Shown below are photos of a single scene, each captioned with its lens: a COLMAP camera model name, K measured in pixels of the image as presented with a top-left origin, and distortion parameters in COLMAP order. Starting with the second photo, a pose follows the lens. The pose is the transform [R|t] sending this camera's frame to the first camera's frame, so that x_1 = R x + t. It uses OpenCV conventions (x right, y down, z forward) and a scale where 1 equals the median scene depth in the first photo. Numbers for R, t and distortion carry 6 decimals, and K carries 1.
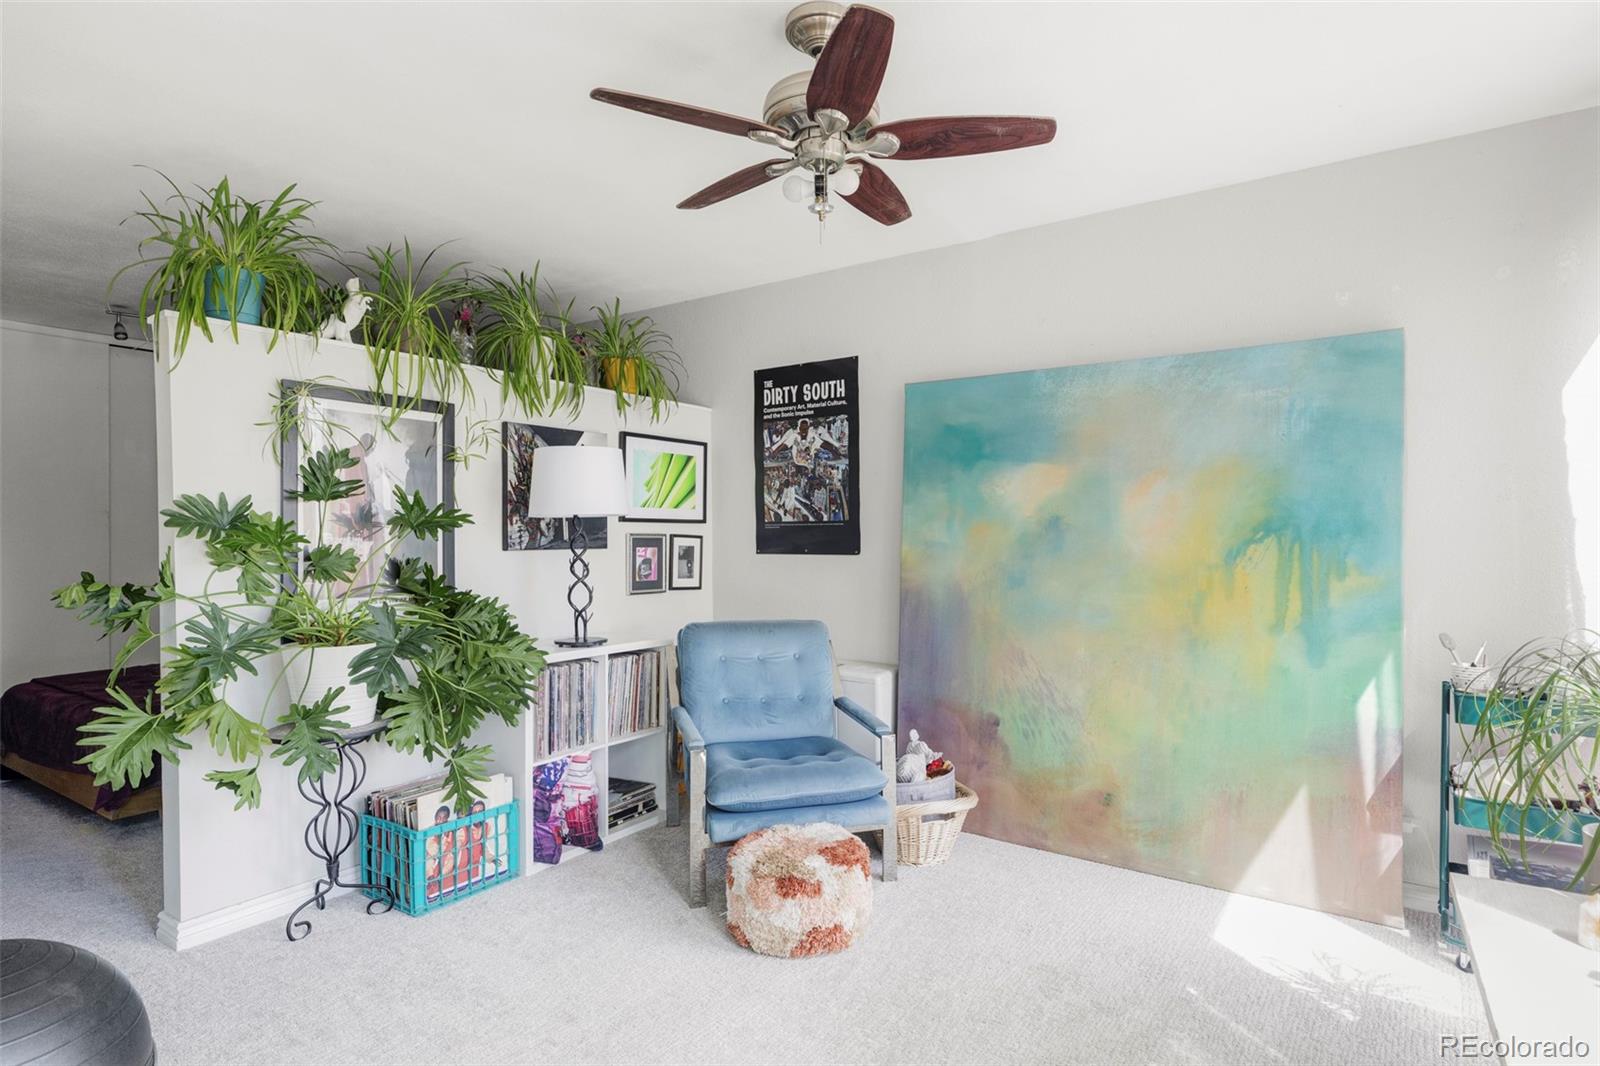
lens RADIAL K [[817.8, 0, 826.1], [0, 817.8, 533.9], [0, 0, 1]] dist [-0.000666, 0.002661]
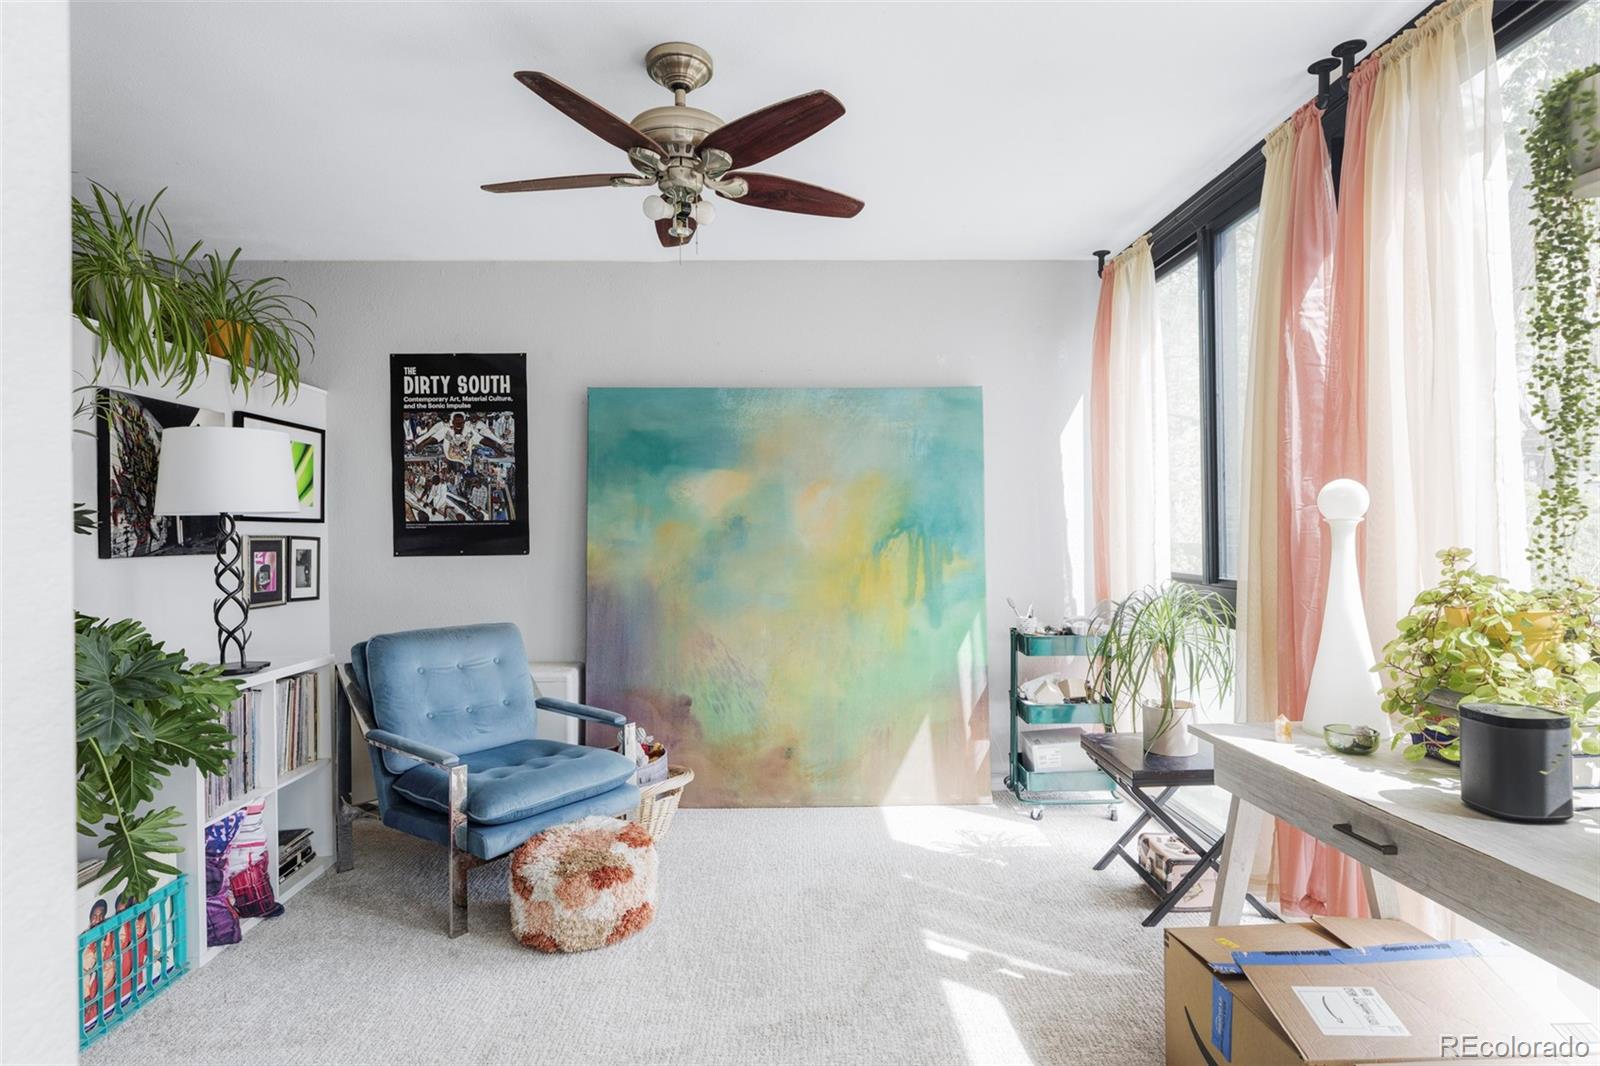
lens RADIAL K [[817.8, 0, 777.4], [0, 817.8, 530.1], [0, 0, 1]] dist [-0.000666, 0.002661]
pose [[0.820993, -0.005229, 0.570915, -0.341611], [0.008417, 0.999960, -0.002946, 0.001392], [-0.570877, 0.007224, 0.821004, 0.024509]]
